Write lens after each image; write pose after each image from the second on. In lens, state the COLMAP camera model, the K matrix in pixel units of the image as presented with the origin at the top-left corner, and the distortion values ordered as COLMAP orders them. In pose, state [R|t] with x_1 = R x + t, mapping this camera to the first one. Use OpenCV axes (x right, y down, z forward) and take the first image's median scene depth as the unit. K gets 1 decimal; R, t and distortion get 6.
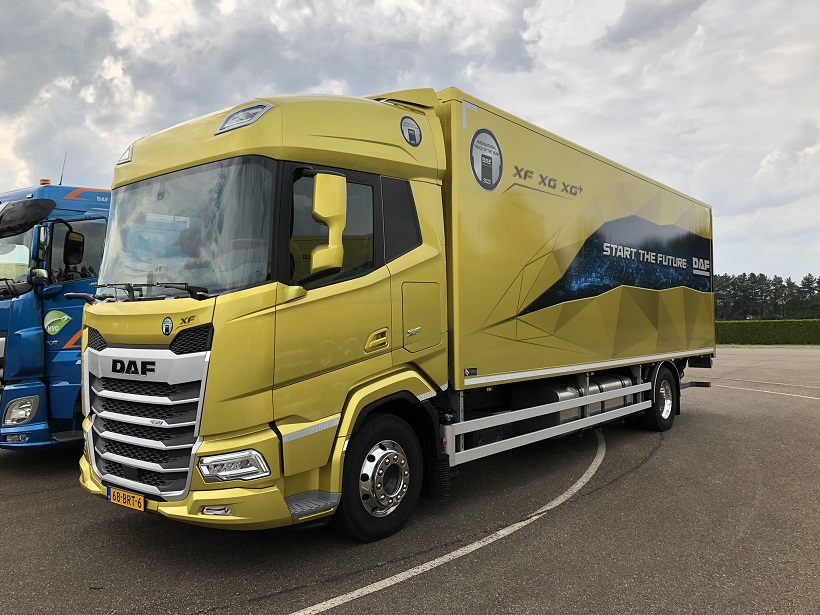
lens RADIAL K [[679.8, 0, 413.4], [0, 679.8, 315.4], [0, 0, 1]] dist [0.100675, -0.095025]
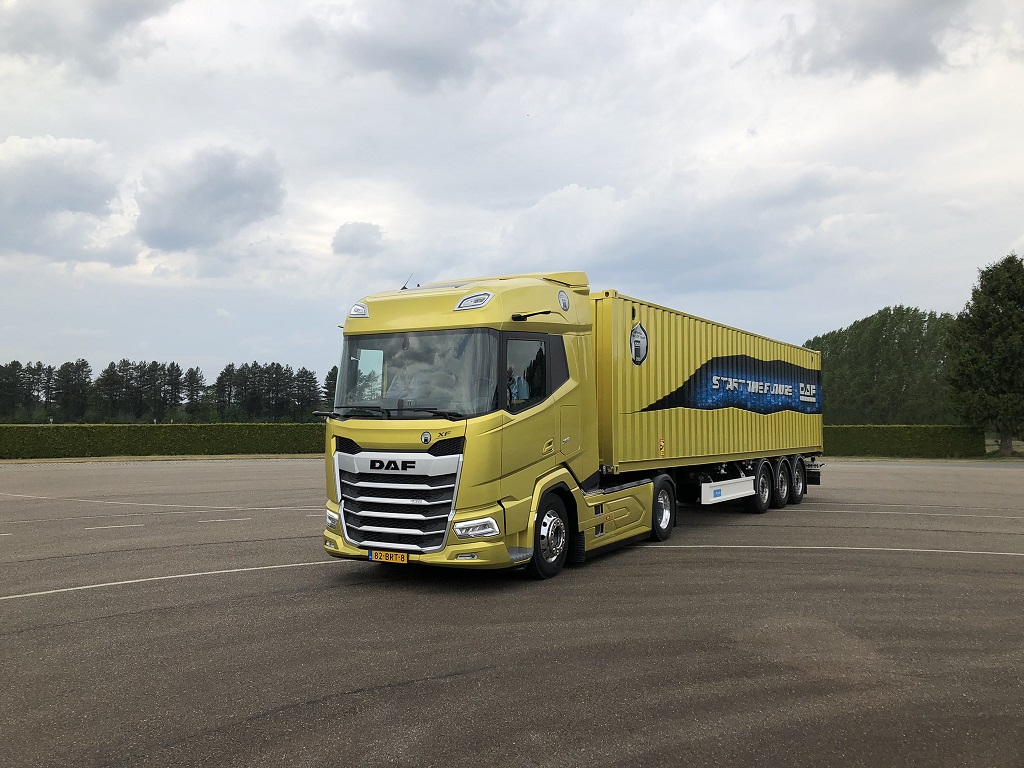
lens RADIAL K [[848.9, 0, 522.7], [0, 848.9, 373.7], [0, 0, 1]] dist [0.100675, -0.095025]
pose [[0.985074, 0.015167, 0.171465, -0.466847], [-0.008062, 0.999083, -0.042057, -0.047615], [-0.171945, 0.040046, 0.984292, -0.878667]]
